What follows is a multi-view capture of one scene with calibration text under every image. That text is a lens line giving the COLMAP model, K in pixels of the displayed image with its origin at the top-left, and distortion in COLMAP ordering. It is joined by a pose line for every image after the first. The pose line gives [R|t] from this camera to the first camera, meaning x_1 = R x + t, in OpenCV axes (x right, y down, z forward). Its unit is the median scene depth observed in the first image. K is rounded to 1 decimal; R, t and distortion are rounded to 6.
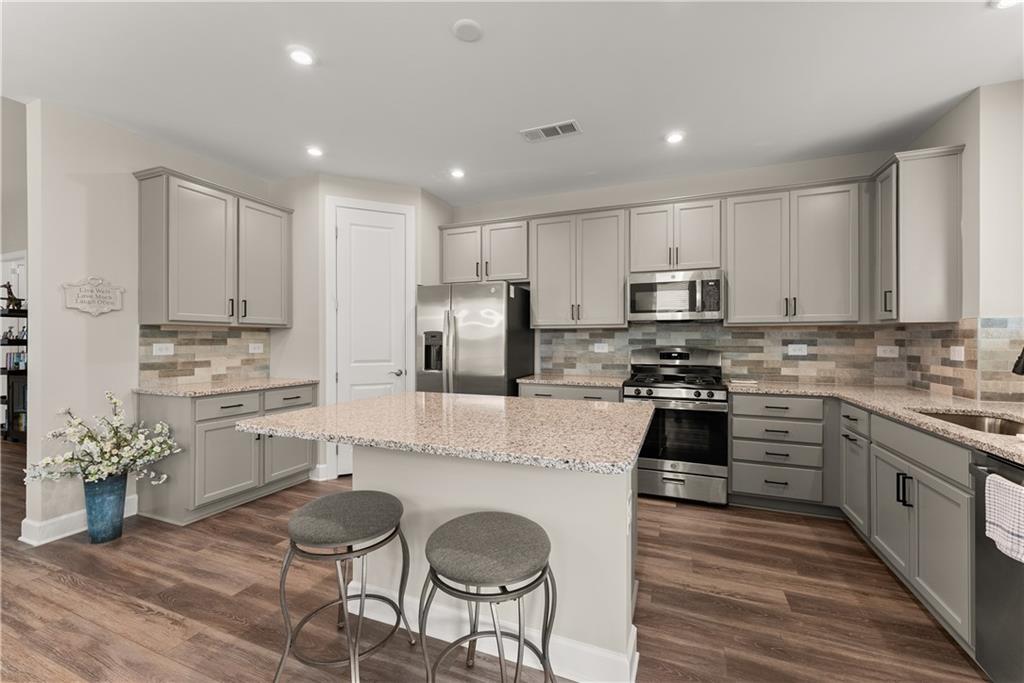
lens RADIAL K [[417.1, 0, 513.2], [0, 417.1, 339.9], [0, 0, 1]] dist [-0.000448, -0.000196]
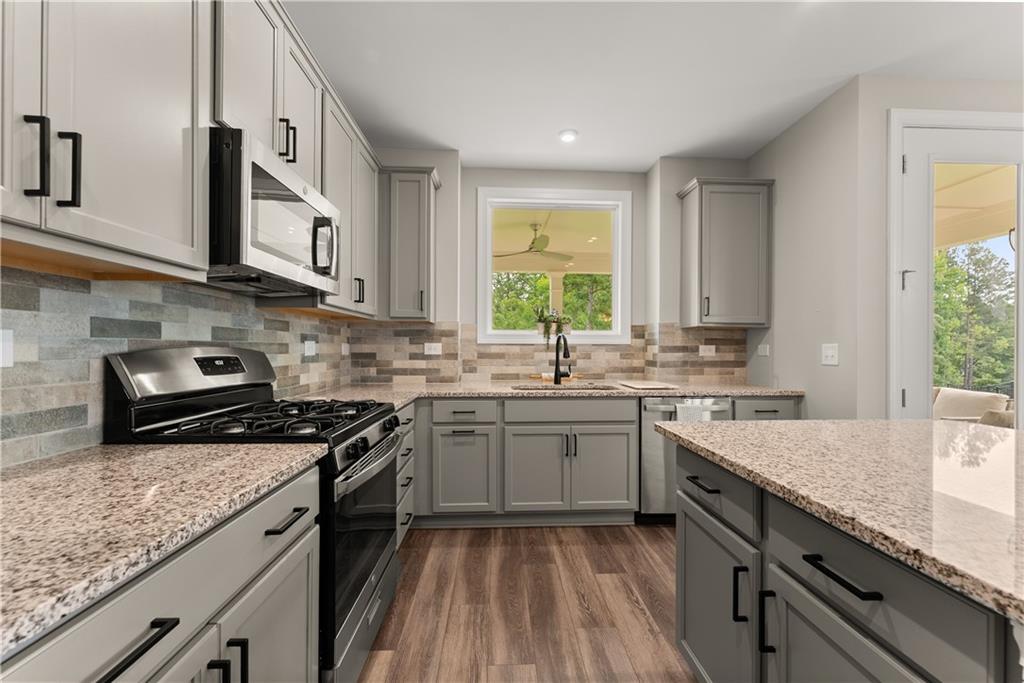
lens RADIAL K [[417.3, 0, 517.7], [0, 417.3, 347.2], [0, 0, 1]] dist [-0.000484, -0.000128]
pose [[-0.420604, -0.001217, 0.907244, -0.146451], [-0.004298, 0.999991, -0.000651, 0.022863], [-0.907234, -0.004173, -0.420605, 1.078184]]
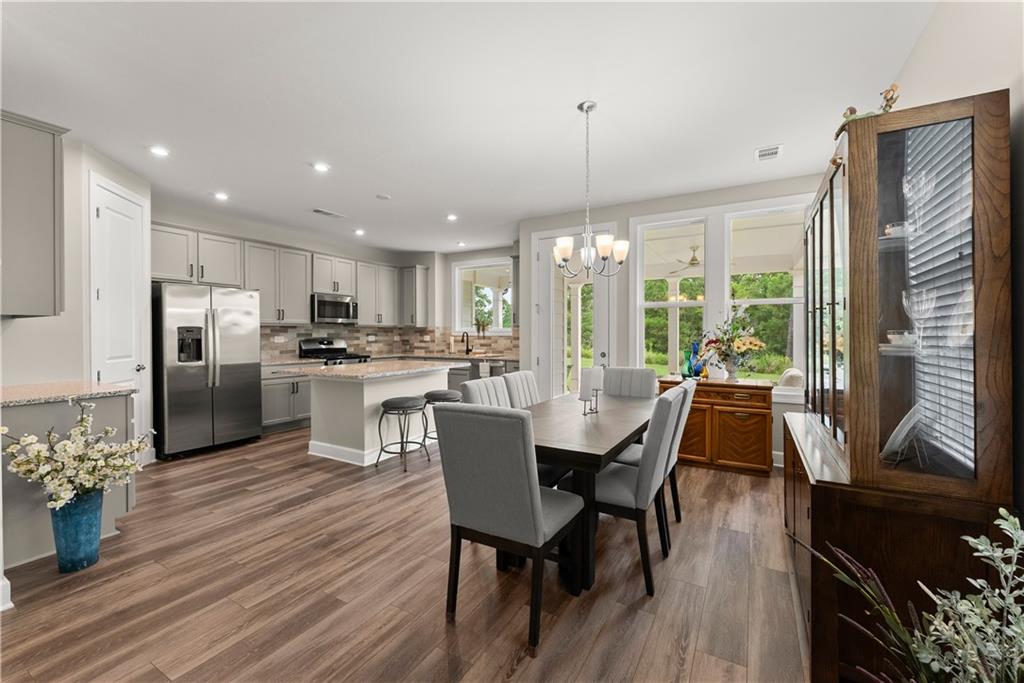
lens RADIAL K [[415.4, 0, 516.9], [0, 415.4, 334.2], [0, 0, 1]] dist [0.000309, 0.000025]
pose [[0.135929, -0.003327, 0.990713, -1.426368], [0.001108, 0.999994, 0.003206, -0.002927], [-0.990718, 0.000661, 0.135932, -0.011445]]
